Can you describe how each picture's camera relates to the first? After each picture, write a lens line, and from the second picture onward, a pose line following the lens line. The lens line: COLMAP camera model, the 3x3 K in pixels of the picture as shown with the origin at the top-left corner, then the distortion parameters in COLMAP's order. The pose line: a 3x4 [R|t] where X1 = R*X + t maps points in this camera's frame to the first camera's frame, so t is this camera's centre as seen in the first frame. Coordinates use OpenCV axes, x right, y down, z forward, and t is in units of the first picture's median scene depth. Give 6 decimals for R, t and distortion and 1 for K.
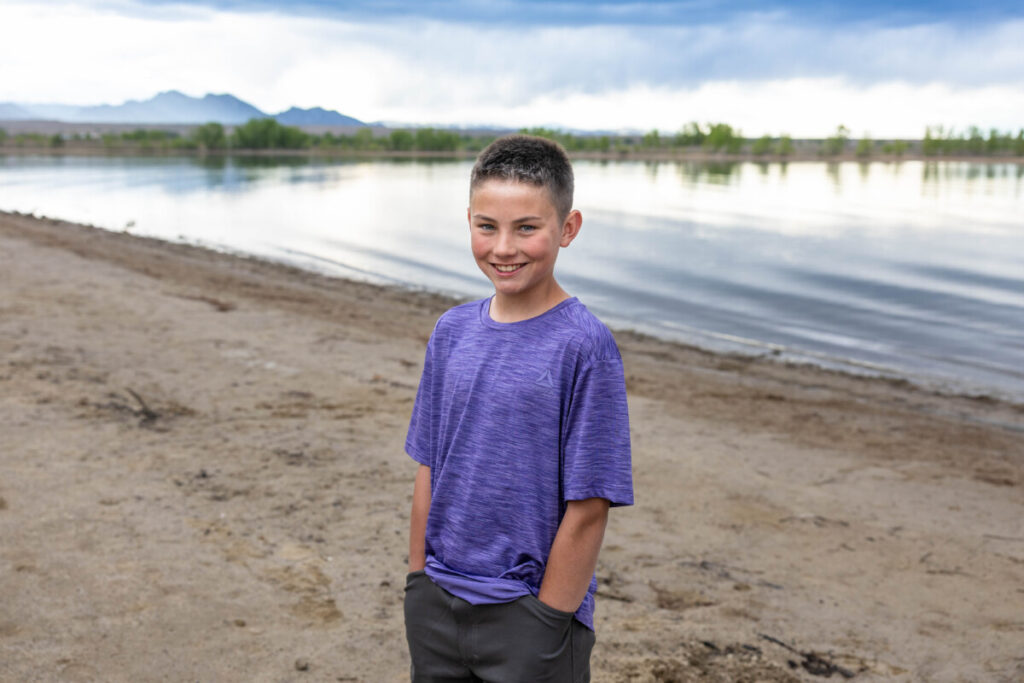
lens RADIAL K [[1146.6, 0, 512.0], [0, 1146.6, 341.5], [0, 0, 1]] dist [-0.012155, 0.030638]
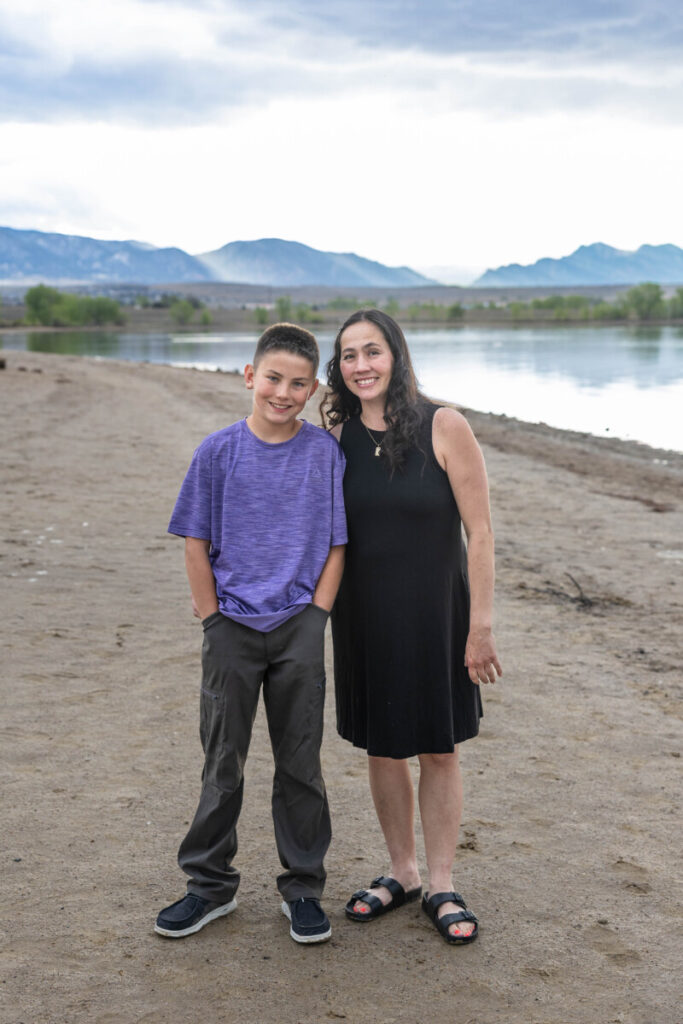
lens RADIAL K [[1540.3, 0, 341.5], [0, 1540.3, 512.0], [0, 0, 1]] dist [0.017214, -0.052171]
pose [[0.902167, 0.033186, -0.430109, 0.054579], [-0.050584, 0.998296, -0.029077, 0.031464], [0.428412, 0.047989, 0.902308, -0.256449]]
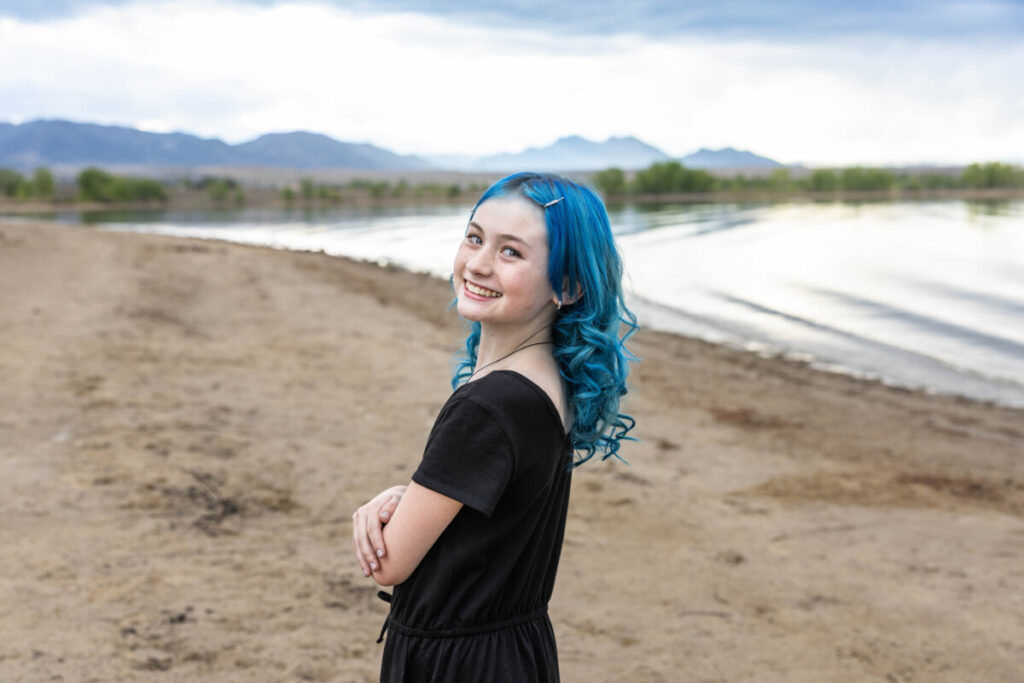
lens RADIAL K [[1290.2, 0, 512.0], [0, 1290.2, 341.5], [0, 0, 1]] dist [0.011891, 0.004875]
pose [[0.944908, 0.013781, -0.327044, 0.093973], [-0.031099, 0.998374, -0.047781, -0.004658], [0.325854, 0.055319, 0.943800, 0.263233]]
